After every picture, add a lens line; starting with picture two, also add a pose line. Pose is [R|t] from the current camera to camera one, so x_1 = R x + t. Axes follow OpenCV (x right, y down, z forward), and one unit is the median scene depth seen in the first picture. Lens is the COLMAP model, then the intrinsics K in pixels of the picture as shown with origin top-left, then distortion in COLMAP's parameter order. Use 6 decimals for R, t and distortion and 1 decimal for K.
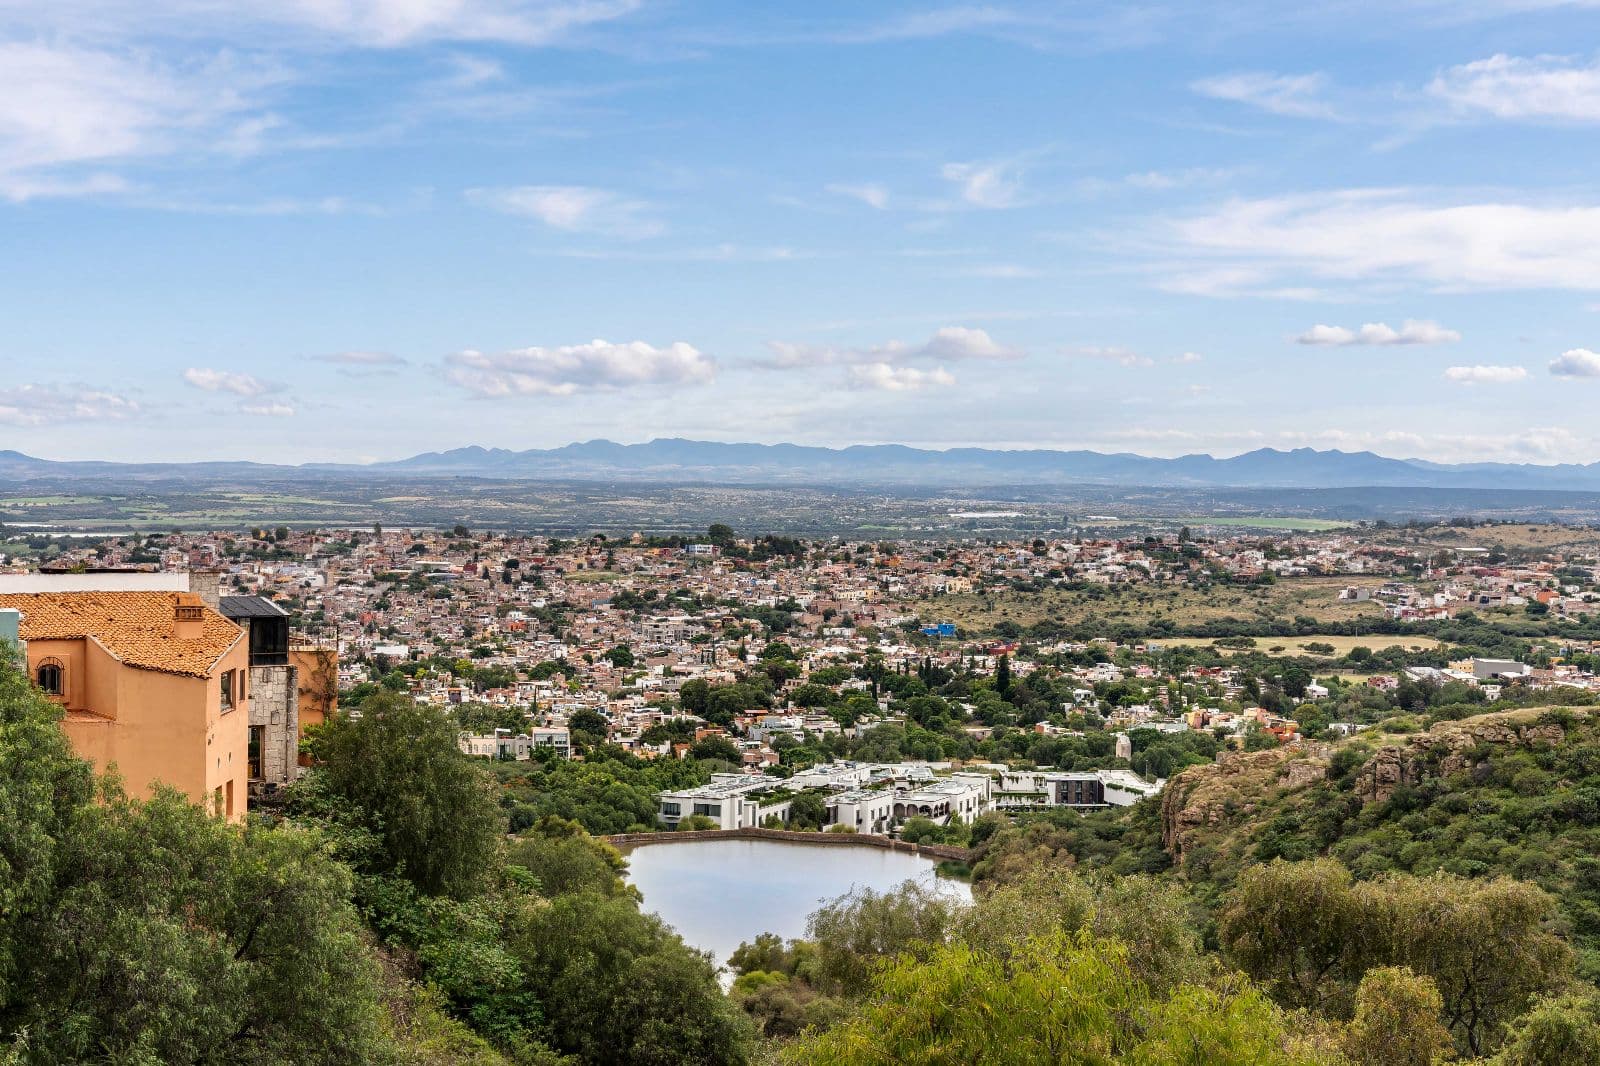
lens RADIAL K [[2439.6, 0, 800.0], [0, 2439.6, 533.0], [0, 0, 1]] dist [-0.009103, 0.012562]
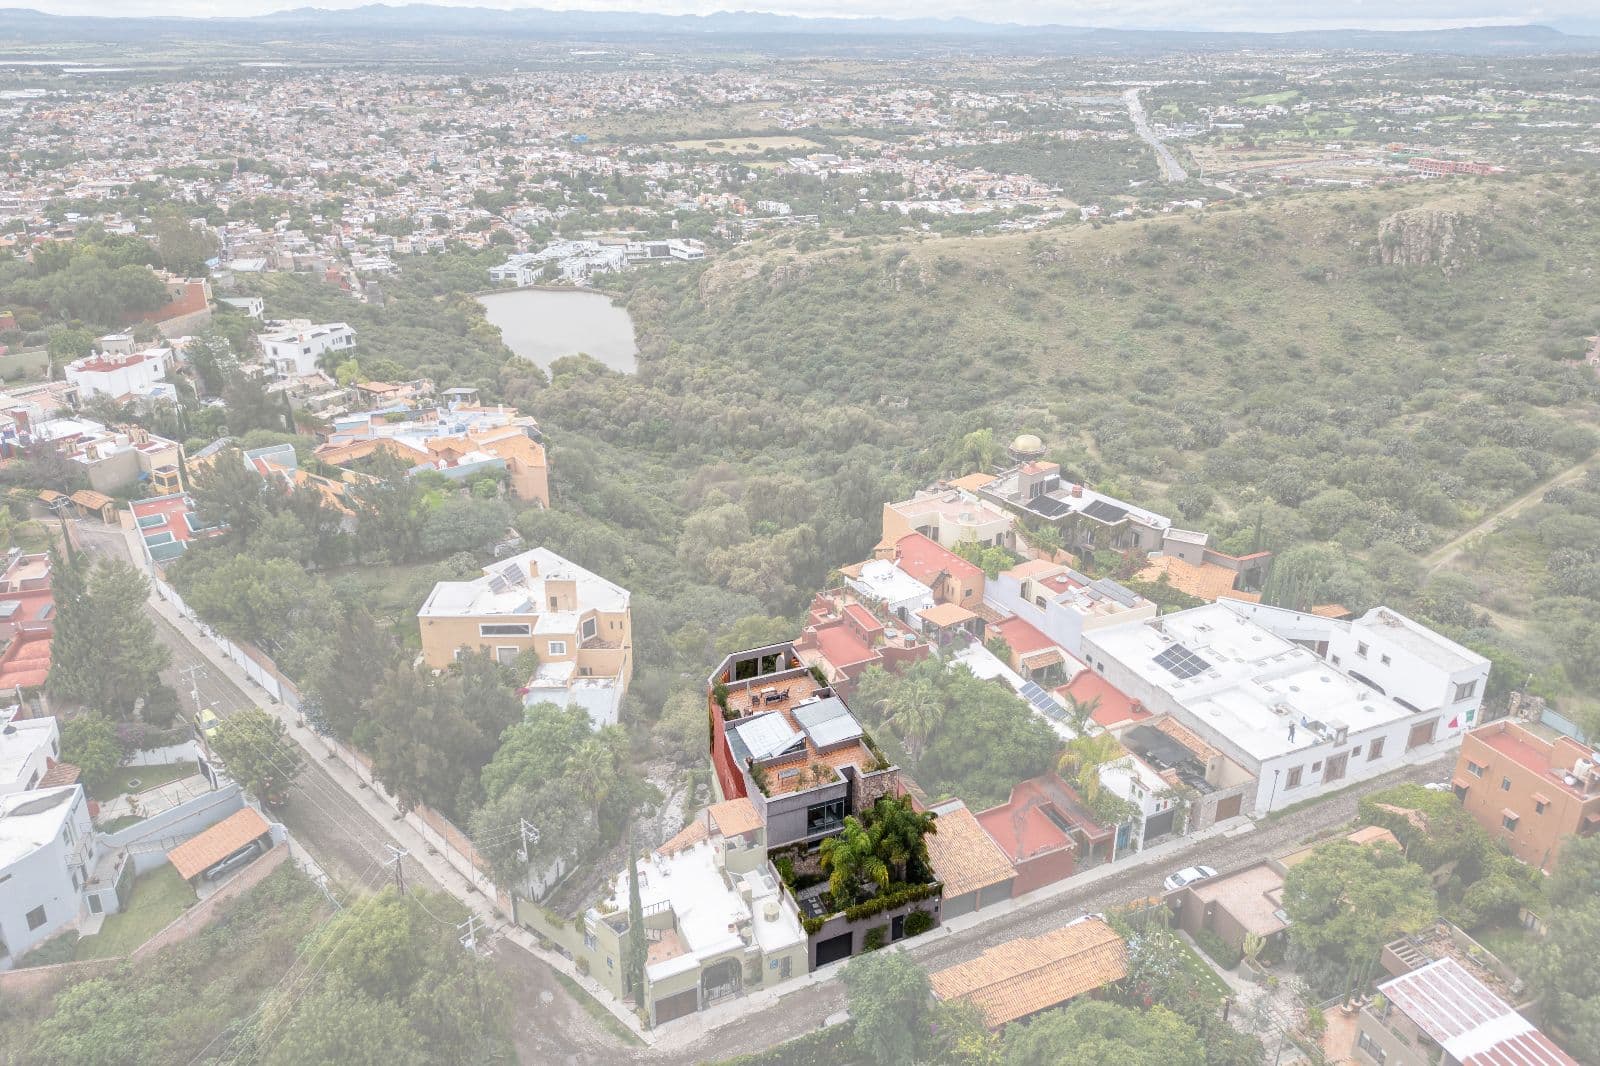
lens RADIAL K [[759.5, 0, 782.7], [0, 759.5, 526.5], [0, 0, 1]] dist [0.000548, 0.000187]
pose [[0.970691, -0.097724, 0.219567, 0.049078], [0.017671, 0.940146, 0.340314, 0.135087], [-0.239681, -0.326460, 0.914318, 0.223558]]
